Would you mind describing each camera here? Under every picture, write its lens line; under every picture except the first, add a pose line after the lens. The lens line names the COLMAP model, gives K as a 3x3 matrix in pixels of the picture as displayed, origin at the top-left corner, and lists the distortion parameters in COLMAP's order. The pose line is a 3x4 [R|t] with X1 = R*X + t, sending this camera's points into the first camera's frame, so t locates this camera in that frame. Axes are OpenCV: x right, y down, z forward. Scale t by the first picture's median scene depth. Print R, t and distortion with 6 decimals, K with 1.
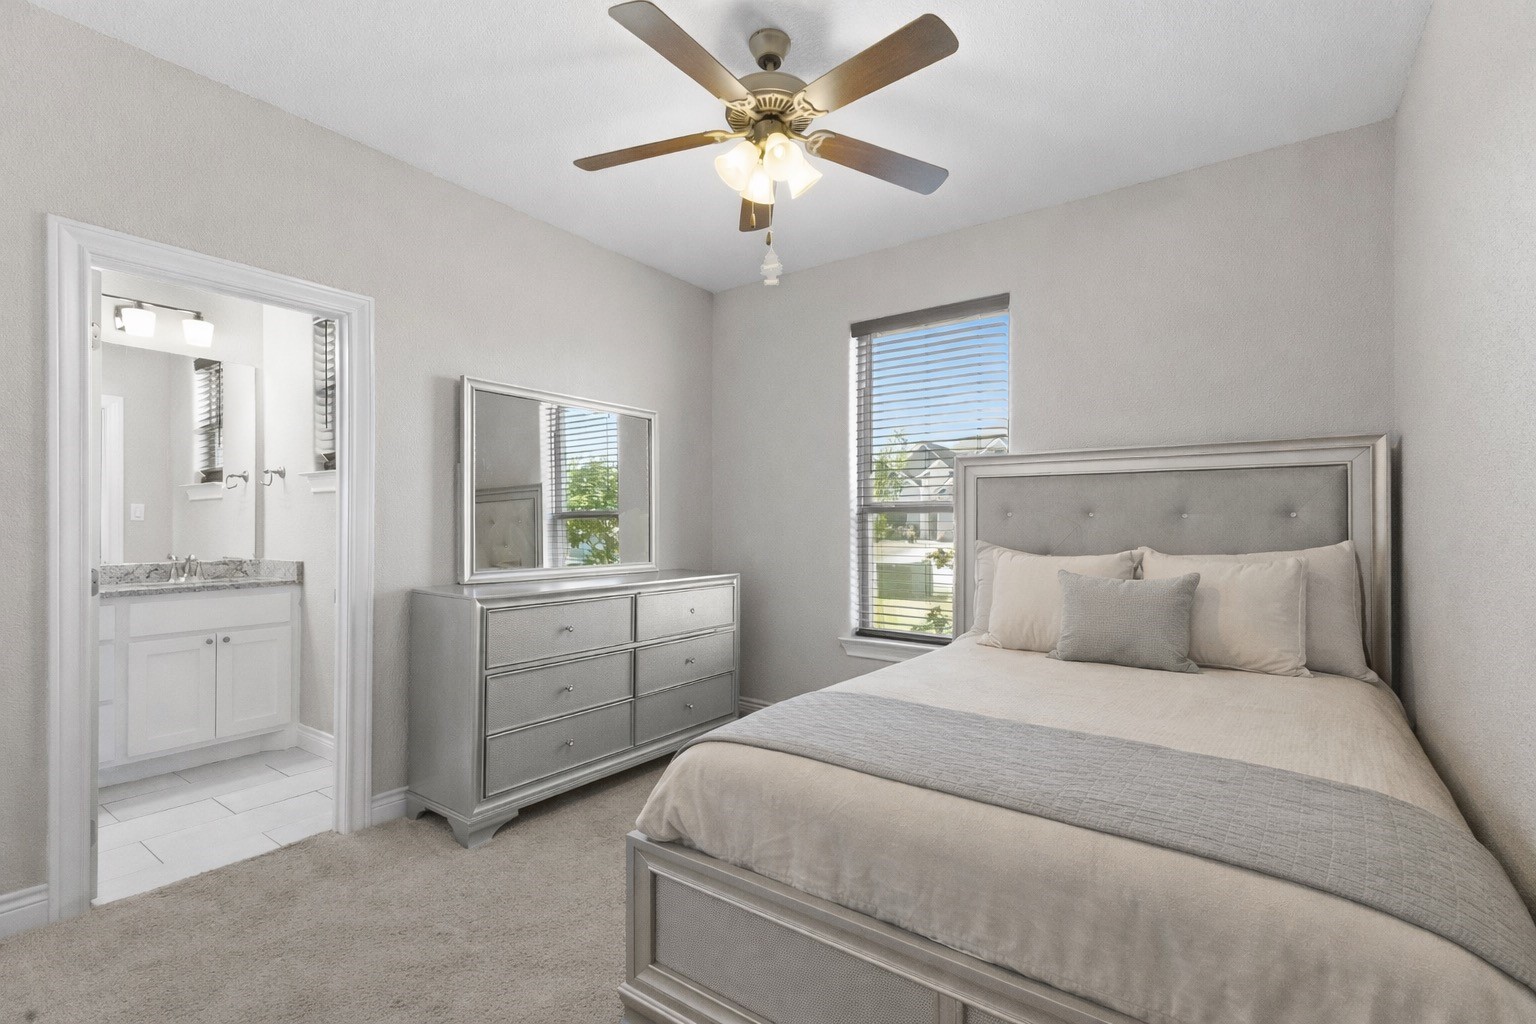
lens RADIAL K [[680.4, 0, 770.9], [0, 680.4, 523.5], [0, 0, 1]] dist [0.026953, 0.000277]
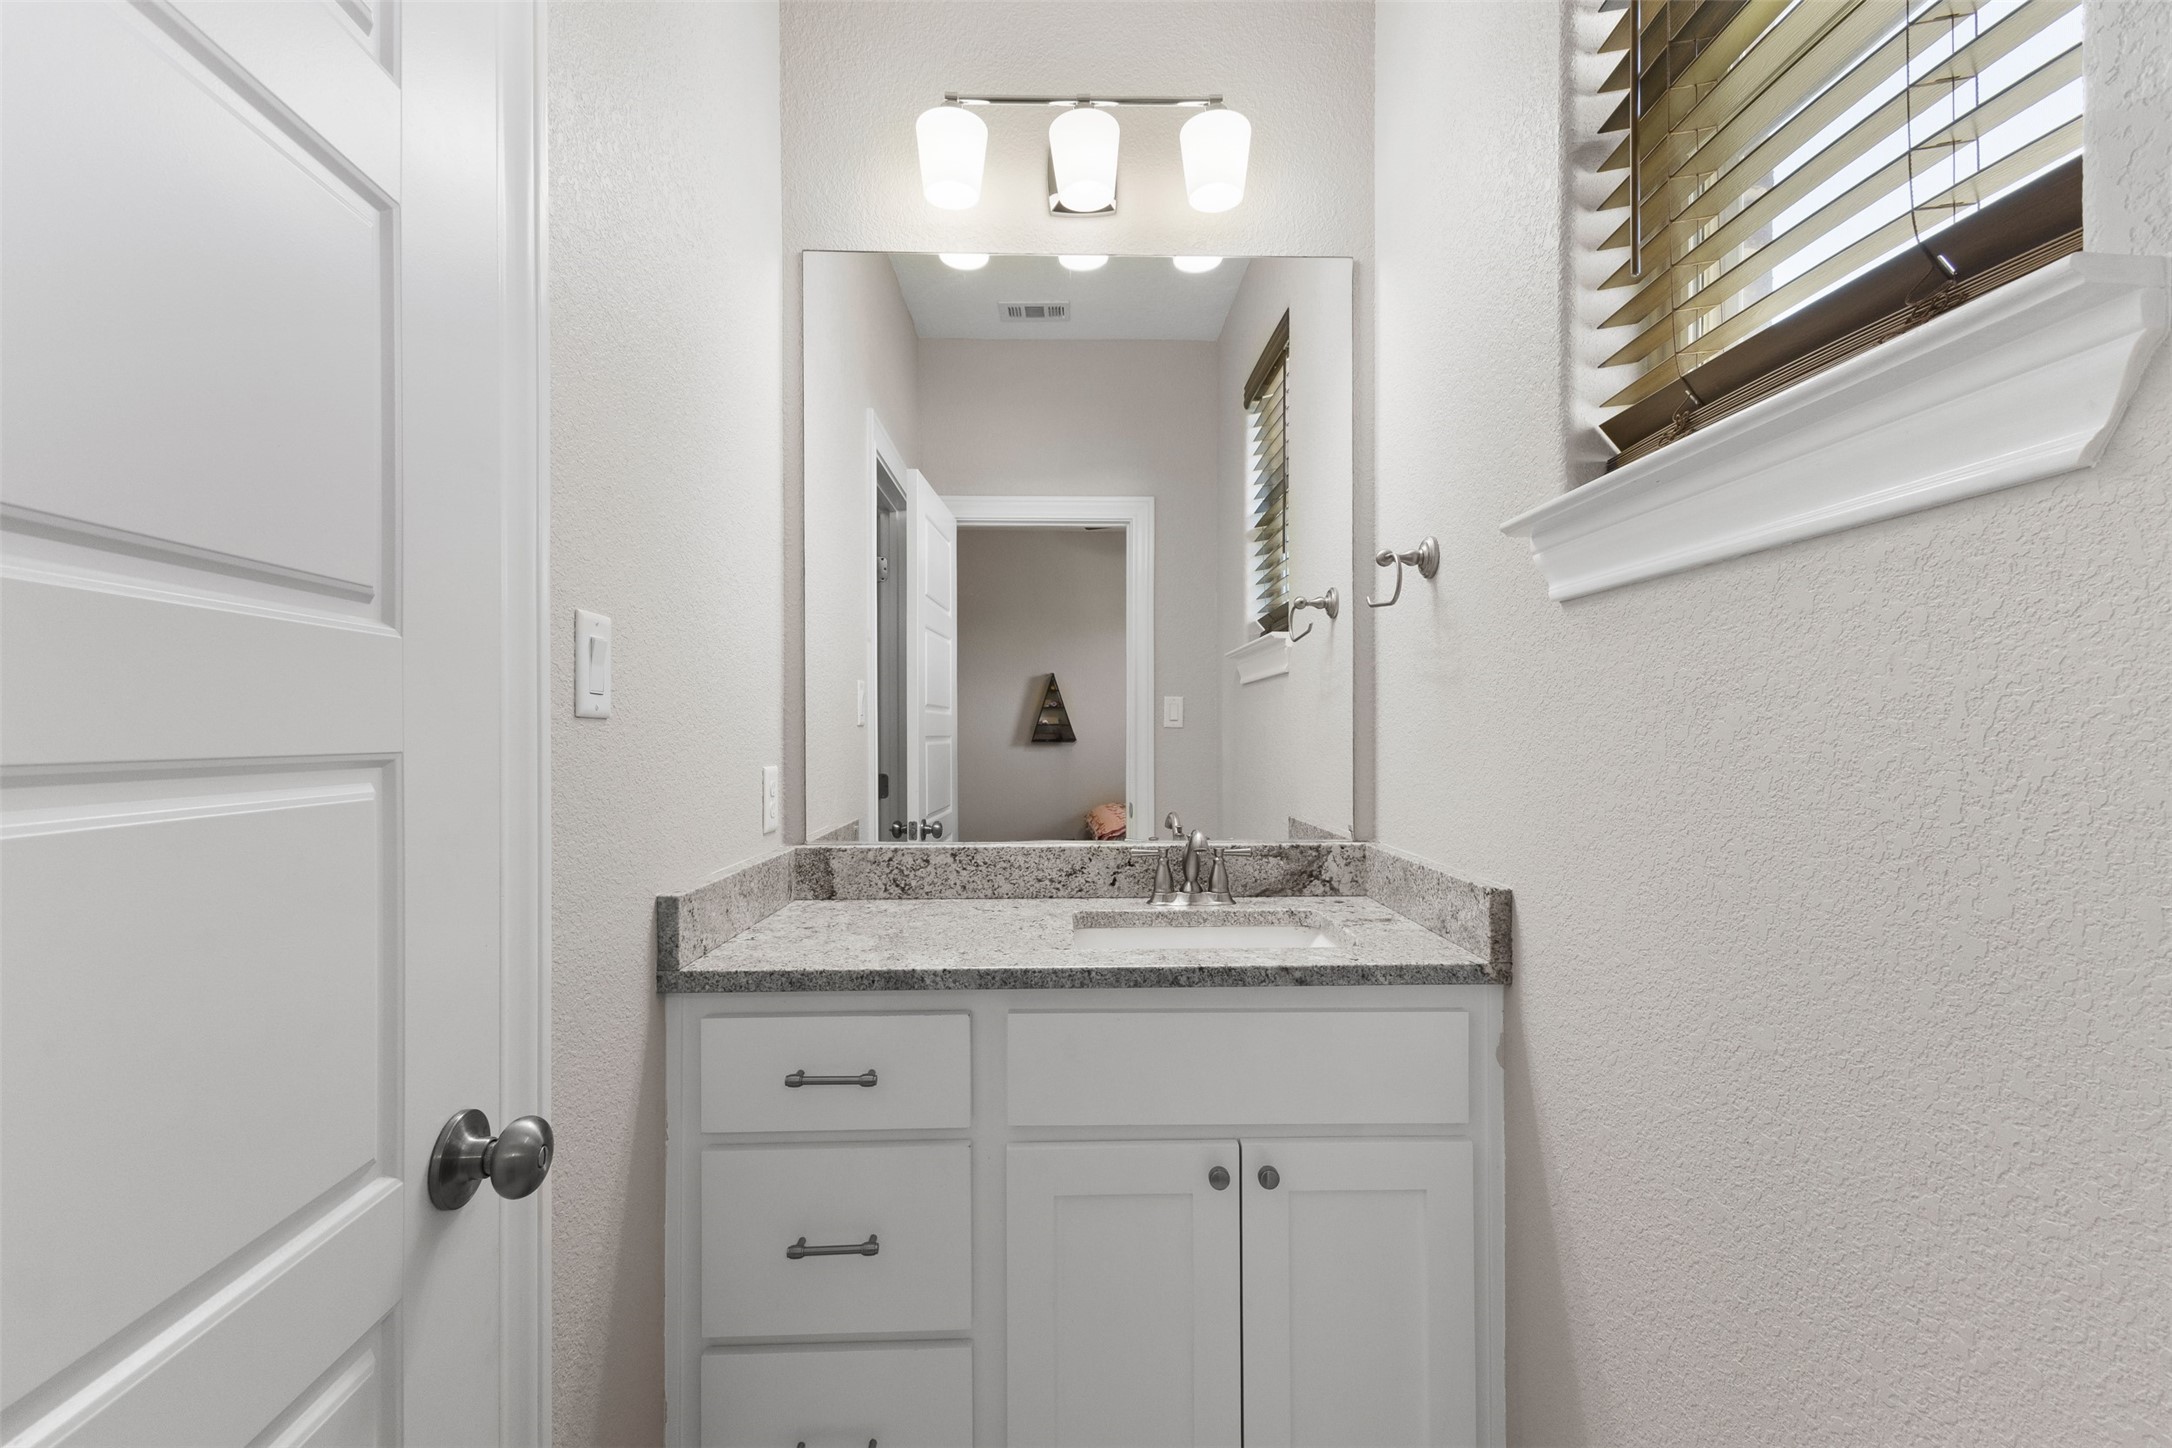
lens RADIAL K [[949.7, 0, 1085.7], [0, 949.7, 724.6], [0, 0, 1]] dist [0.006911, -0.000385]
pose [[0.609267, -0.007765, -0.792927, -0.498940], [0.001104, 0.999959, -0.008944, -0.000883], [0.792965, 0.004574, 0.609250, 0.667868]]
